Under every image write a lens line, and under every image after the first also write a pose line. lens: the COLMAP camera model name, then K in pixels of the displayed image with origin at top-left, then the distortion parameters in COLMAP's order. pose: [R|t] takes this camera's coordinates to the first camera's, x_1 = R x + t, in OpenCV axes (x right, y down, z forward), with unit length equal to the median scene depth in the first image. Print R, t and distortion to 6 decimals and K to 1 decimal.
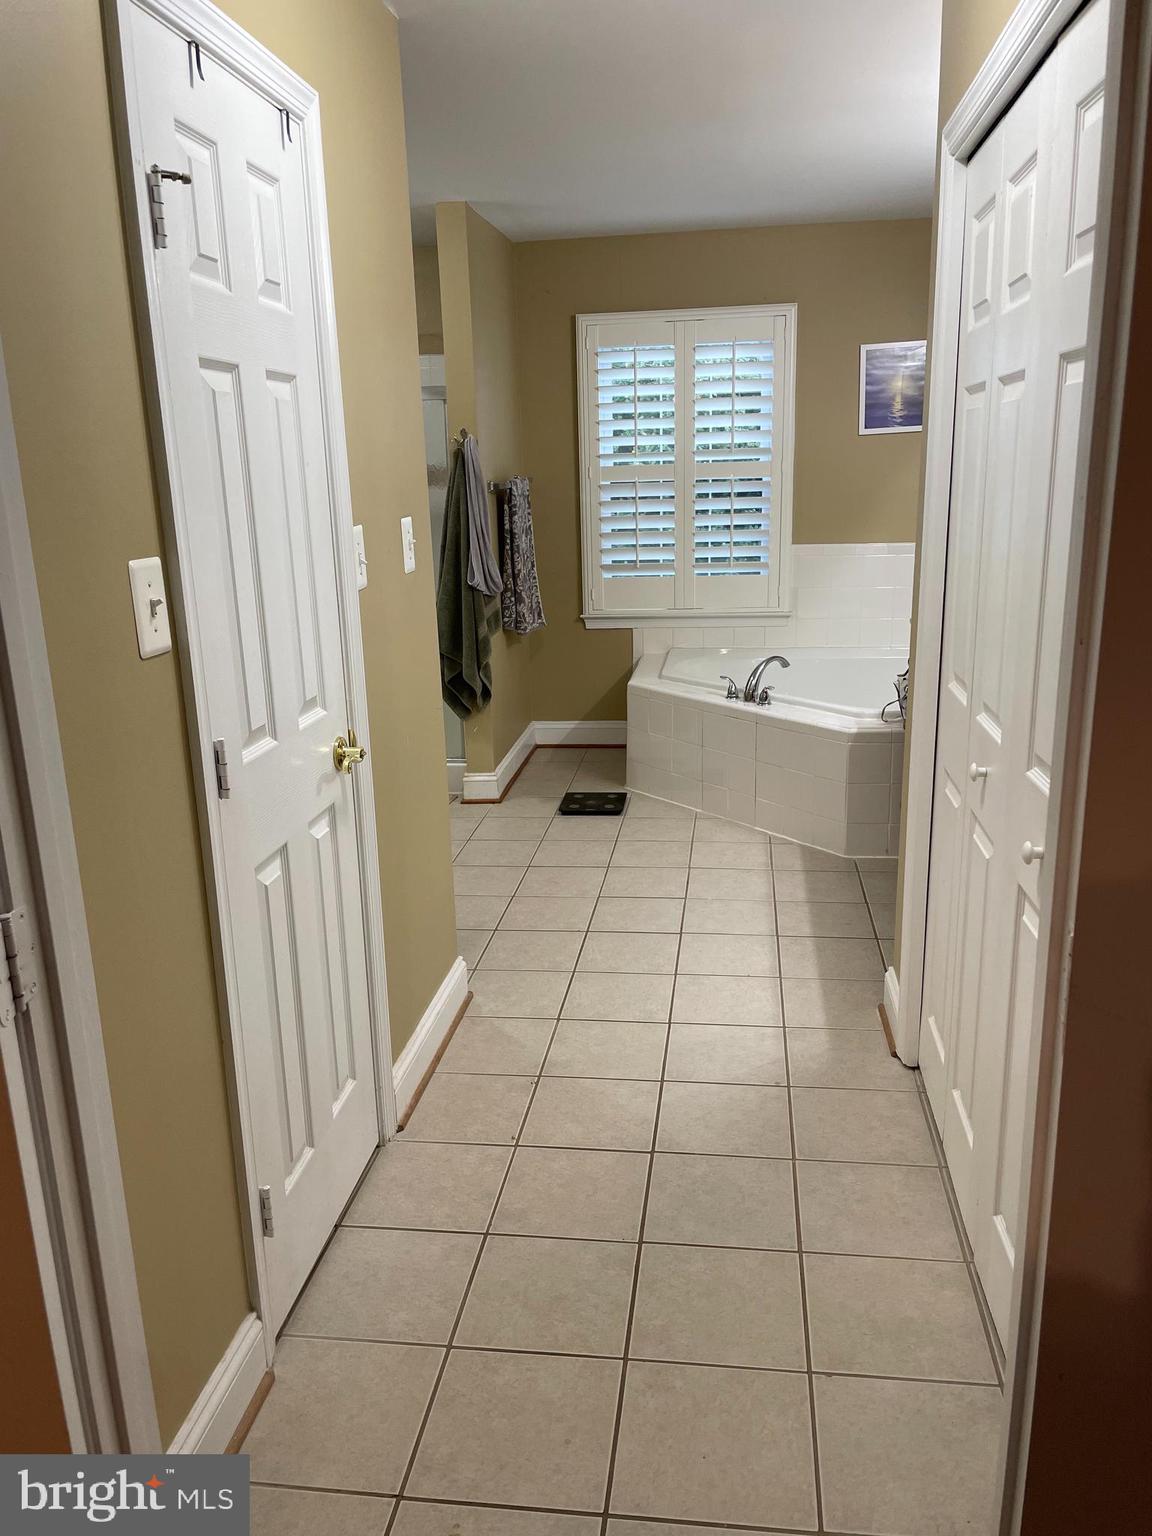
lens RADIAL K [[1147.8, 0, 577.9], [0, 1147.8, 769.7], [0, 0, 1]] dist [0.036257, -0.001077]
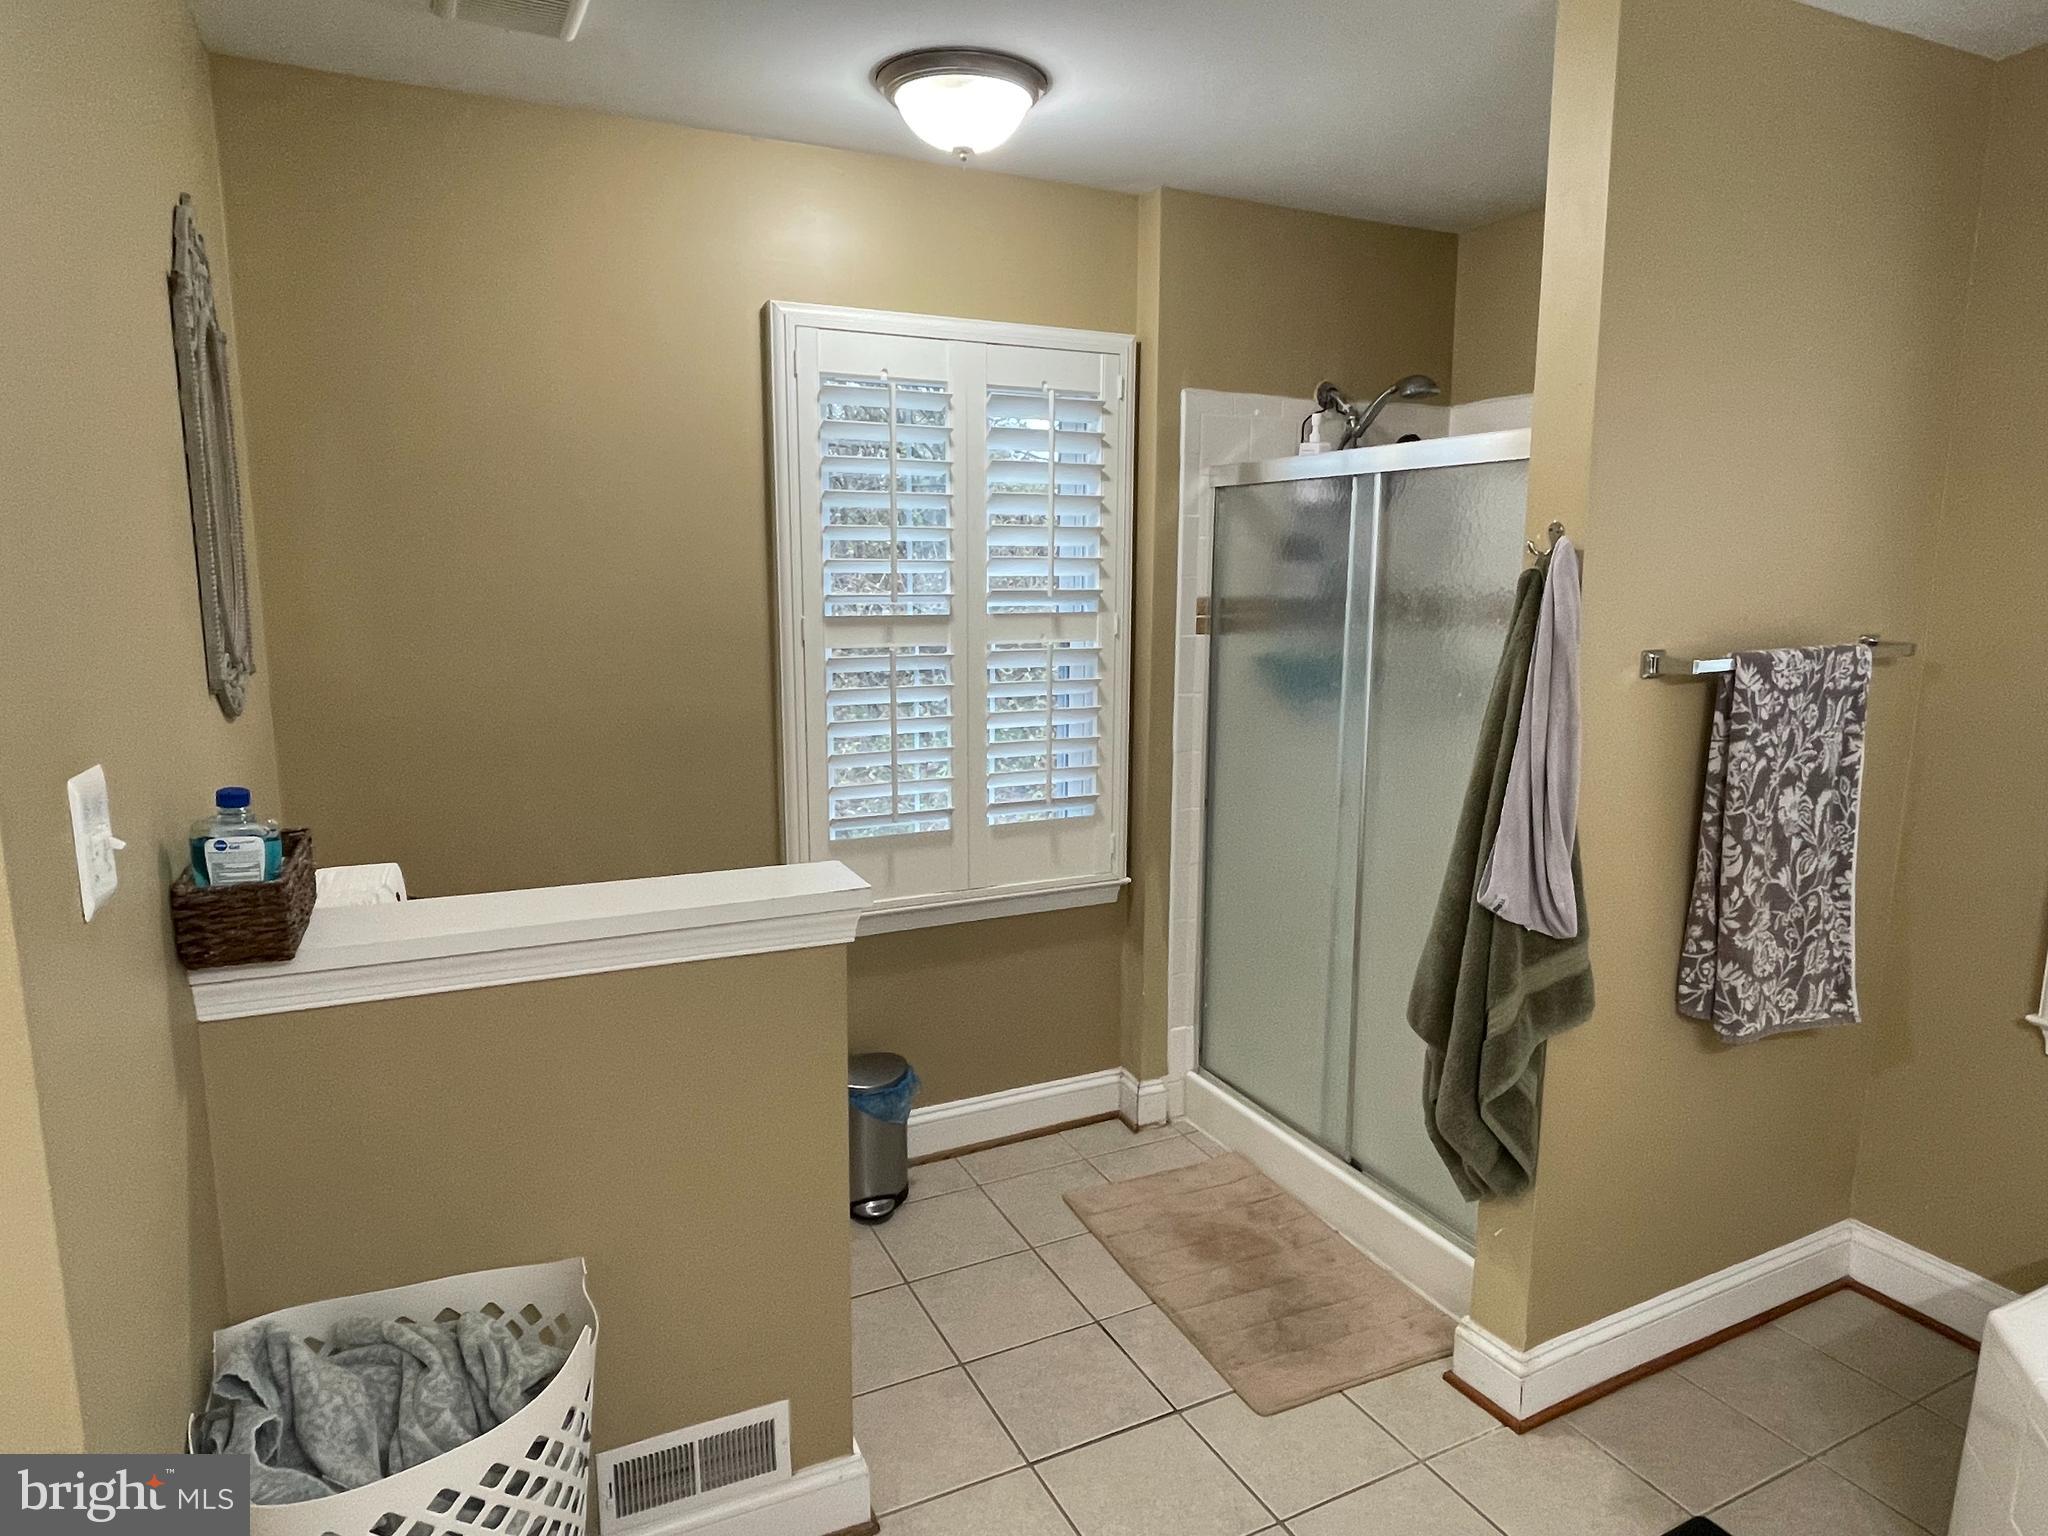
lens RADIAL K [[1201.7, 0, 1025.7], [0, 1201.7, 767.3], [0, 0, 1]] dist [-0.001898, 0.000153]
pose [[0.563821, 0.160667, -0.810118, 0.131610], [-0.235448, 0.971460, 0.028799, -0.161755], [0.791625, 0.174503, 0.585559, 0.556764]]
